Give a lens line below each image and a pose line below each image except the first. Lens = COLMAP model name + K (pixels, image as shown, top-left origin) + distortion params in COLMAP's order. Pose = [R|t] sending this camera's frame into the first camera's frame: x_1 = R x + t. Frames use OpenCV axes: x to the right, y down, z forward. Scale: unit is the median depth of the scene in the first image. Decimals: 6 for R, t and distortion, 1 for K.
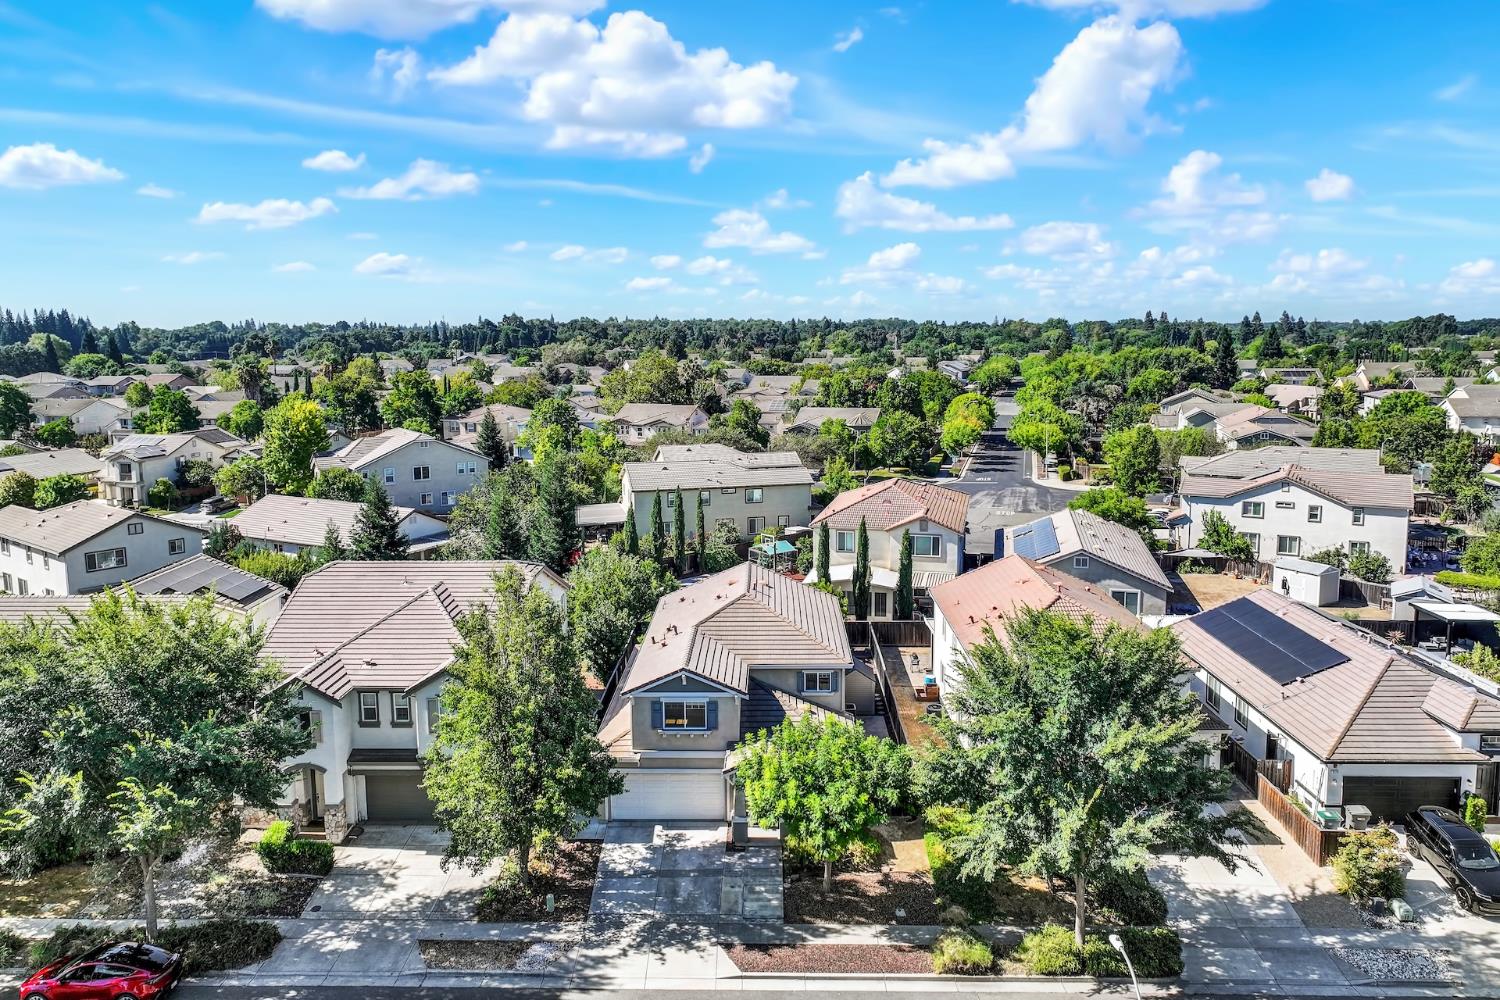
lens RADIAL K [[1035.3, 0, 736.2], [0, 1035.3, 461.5], [0, 0, 1]] dist [0.006641, -0.000898]
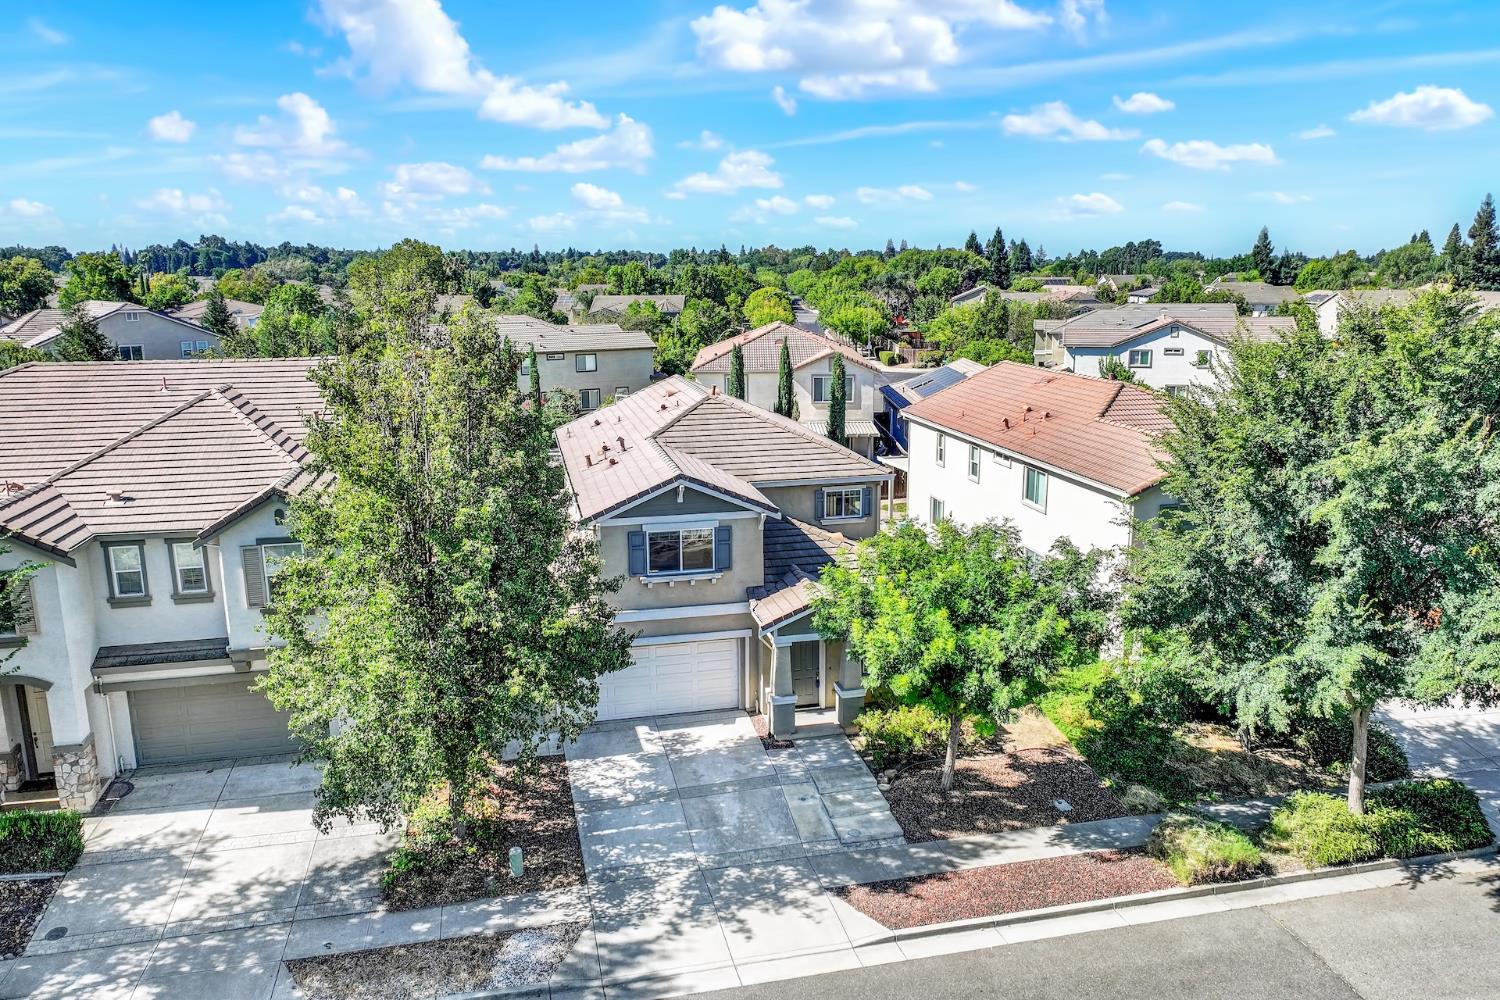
lens RADIAL K [[1047.4, 0, 745.2], [0, 1047.4, 466.7], [0, 0, 1]] dist [0.006317, 0.001474]
pose [[0.967897, -0.039906, 0.248160, -0.184956], [0.024111, 0.997504, 0.066364, 0.165754], [-0.250189, -0.058250, 0.966443, 0.405501]]
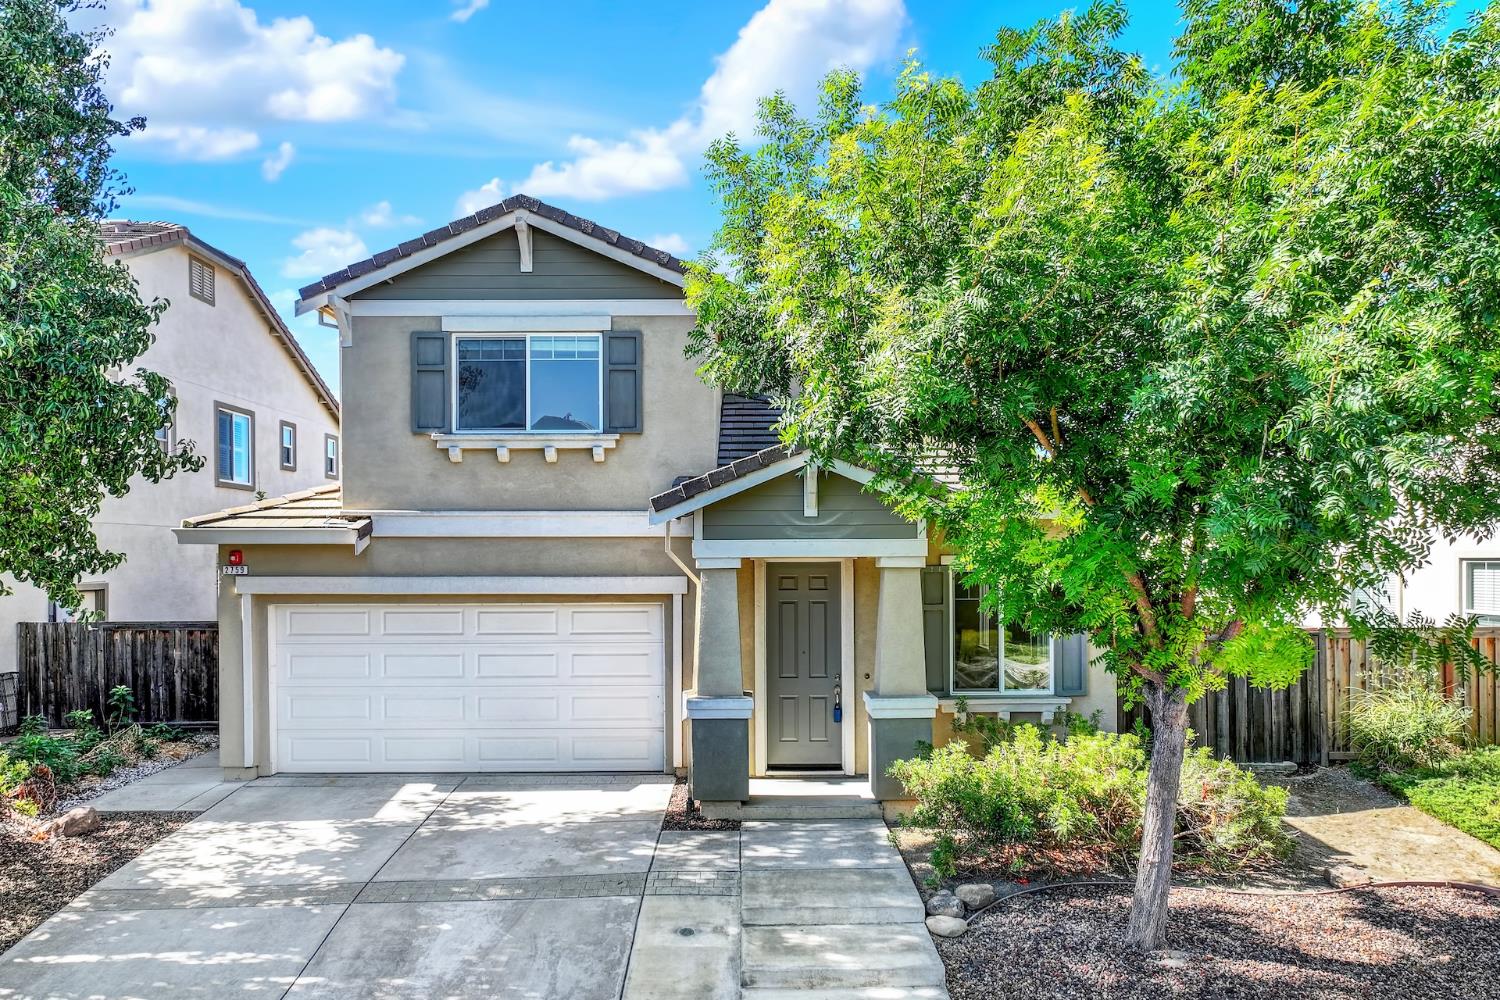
lens RADIAL K [[1111.6, 0, 743.8], [0, 1111.6, 535.5], [0, 0, 1]] dist [-0.004168, 0.001219]
pose [[0.999649, 0.008072, 0.025225, 0.003669], [-0.004630, 0.991019, -0.133643, 0.358935], [-0.026078, 0.133480, 0.990708, 0.764477]]
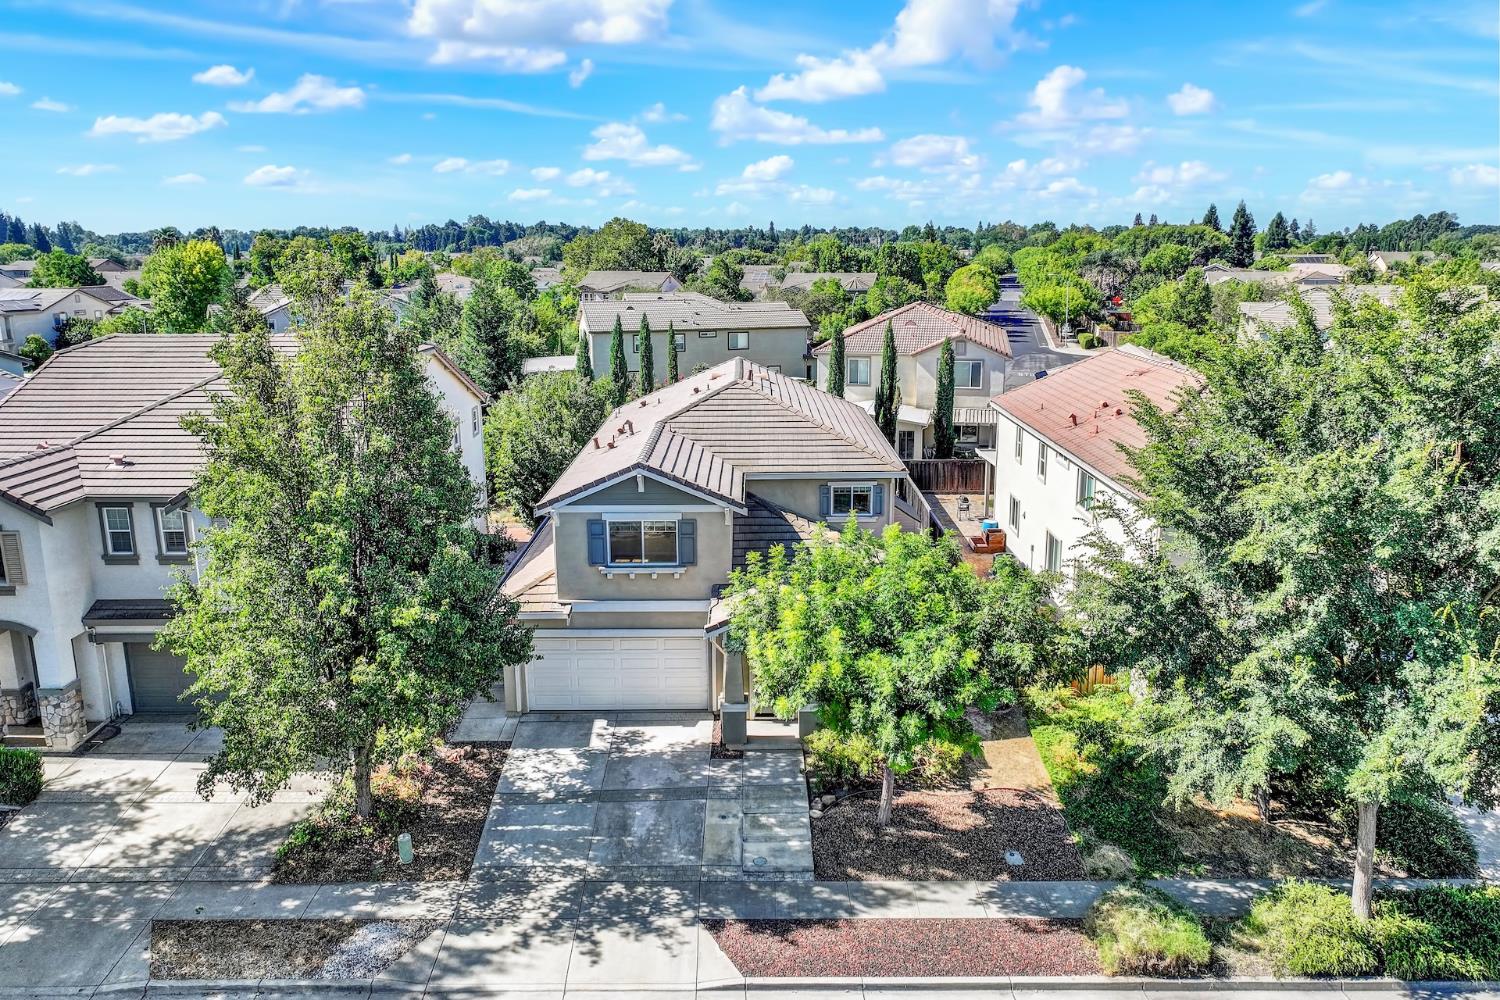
lens RADIAL K [[1045.7, 0, 746.2], [0, 1045.7, 451.8], [0, 0, 1]] dist [0.003976, 0.006004]
pose [[0.999479, 0.000208, 0.032267, -0.009097], [-0.002531, 0.997403, 0.071984, 0.160827], [-0.032169, -0.072028, 0.996884, 0.422519]]
